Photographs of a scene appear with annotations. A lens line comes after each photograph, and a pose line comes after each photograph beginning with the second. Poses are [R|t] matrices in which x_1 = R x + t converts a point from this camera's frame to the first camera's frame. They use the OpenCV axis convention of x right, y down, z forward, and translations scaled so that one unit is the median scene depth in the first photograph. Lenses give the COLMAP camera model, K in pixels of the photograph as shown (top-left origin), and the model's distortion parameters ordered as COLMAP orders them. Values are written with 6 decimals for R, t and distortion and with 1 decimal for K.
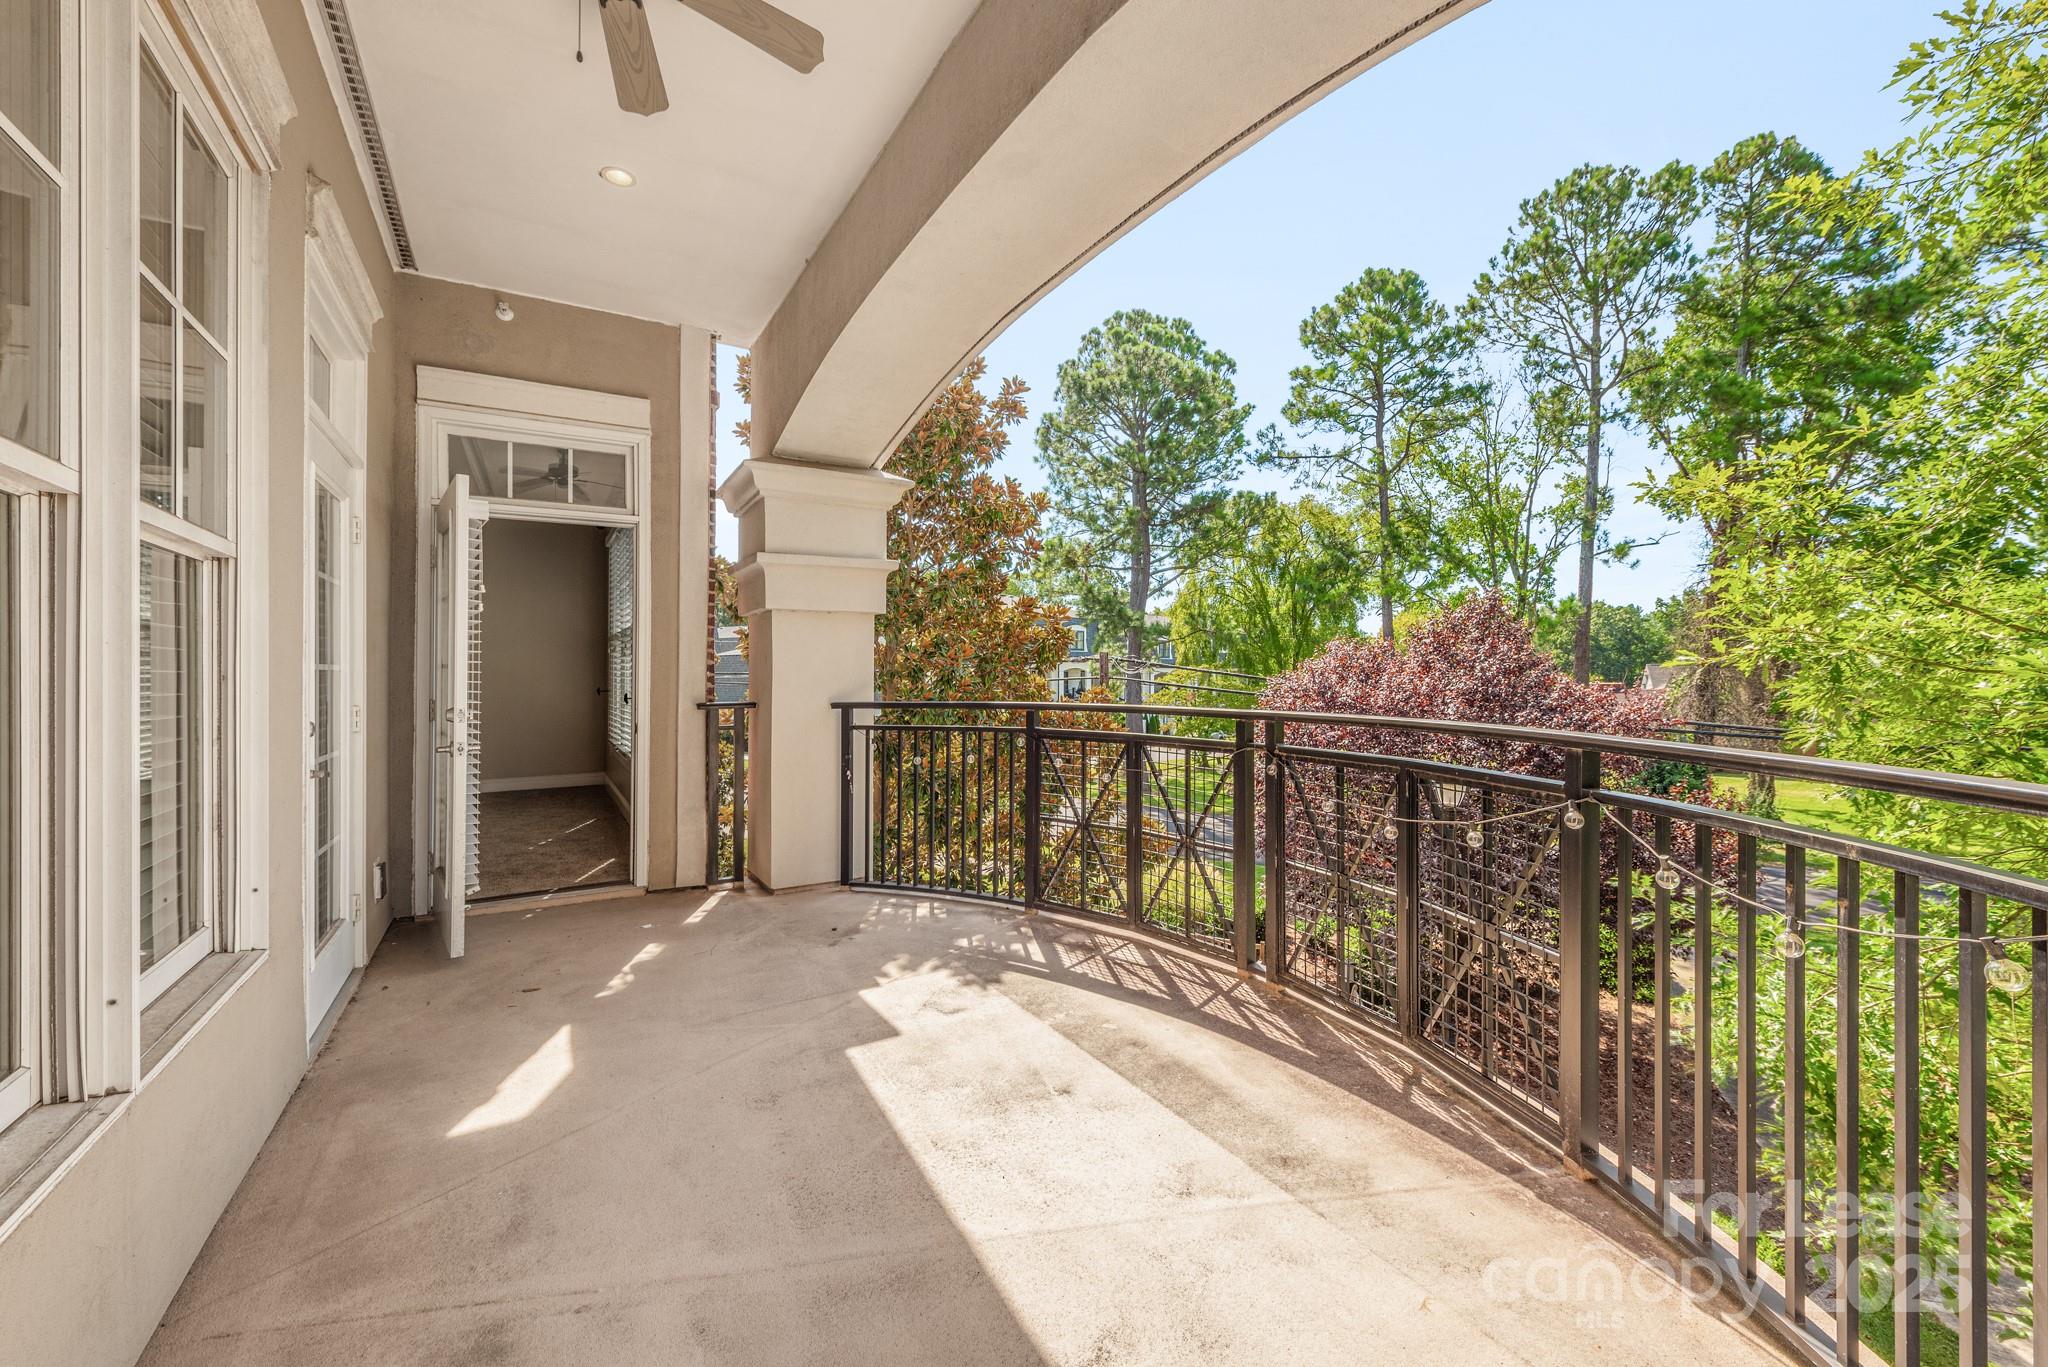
lens RADIAL K [[802.3, 0, 1040.3], [0, 802.3, 672.6], [0, 0, 1]] dist [0.002612, -0.000726]
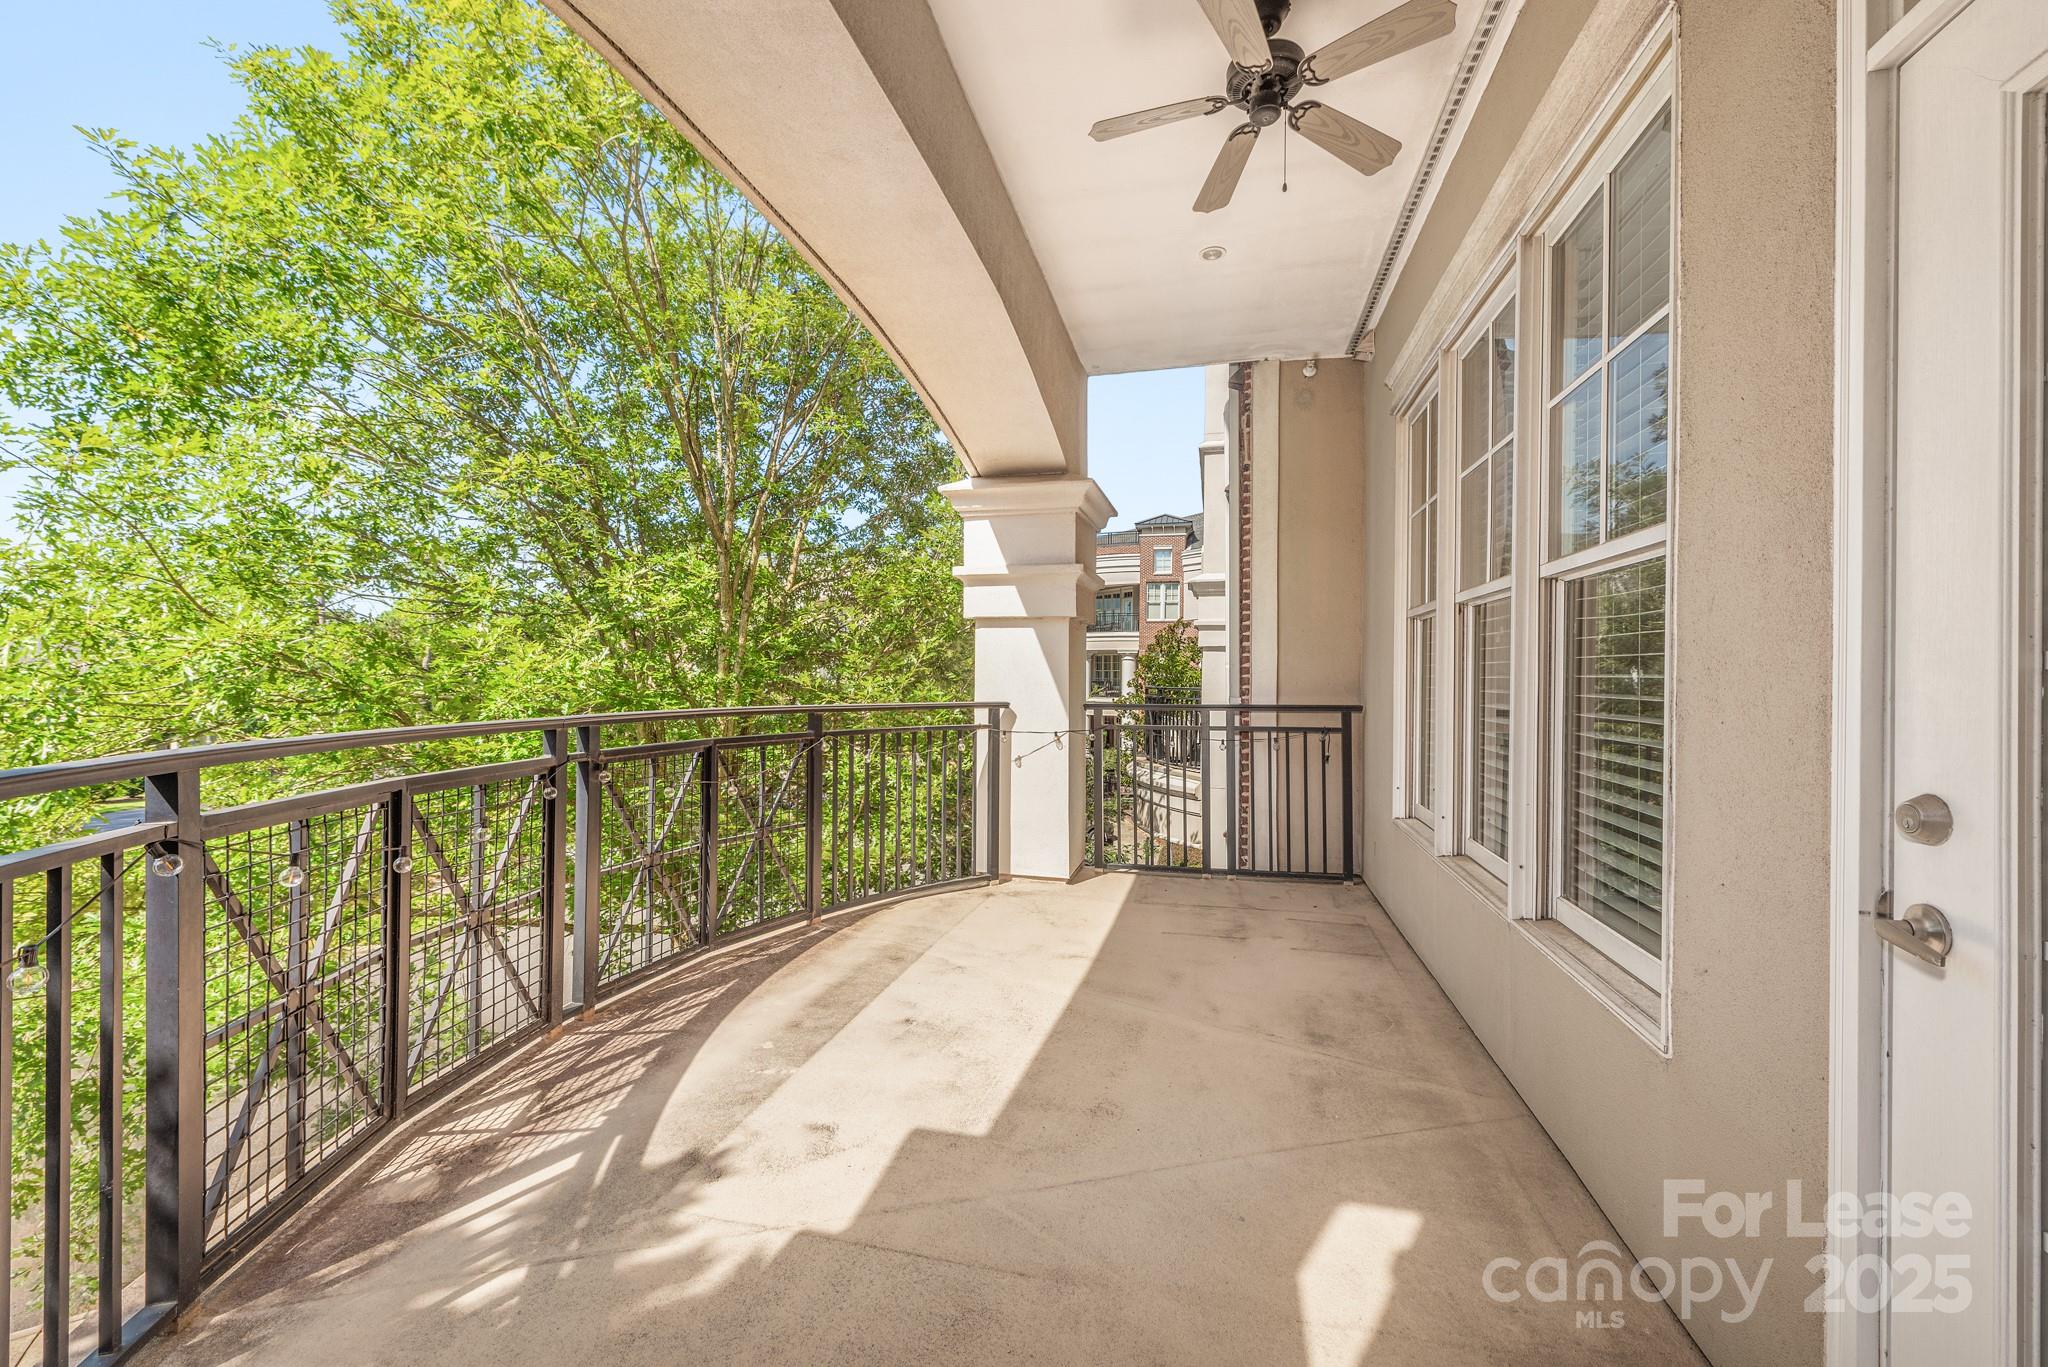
lens RADIAL K [[802.3, 0, 1023.5], [0, 802.3, 677.9], [0, 0, 1]] dist [0.002612, -0.000726]
pose [[-0.696996, -0.005128, 0.717057, -0.758849], [-0.004874, 0.999985, 0.002413, 0.003069], [-0.717059, -0.001814, -0.697010, 1.370383]]
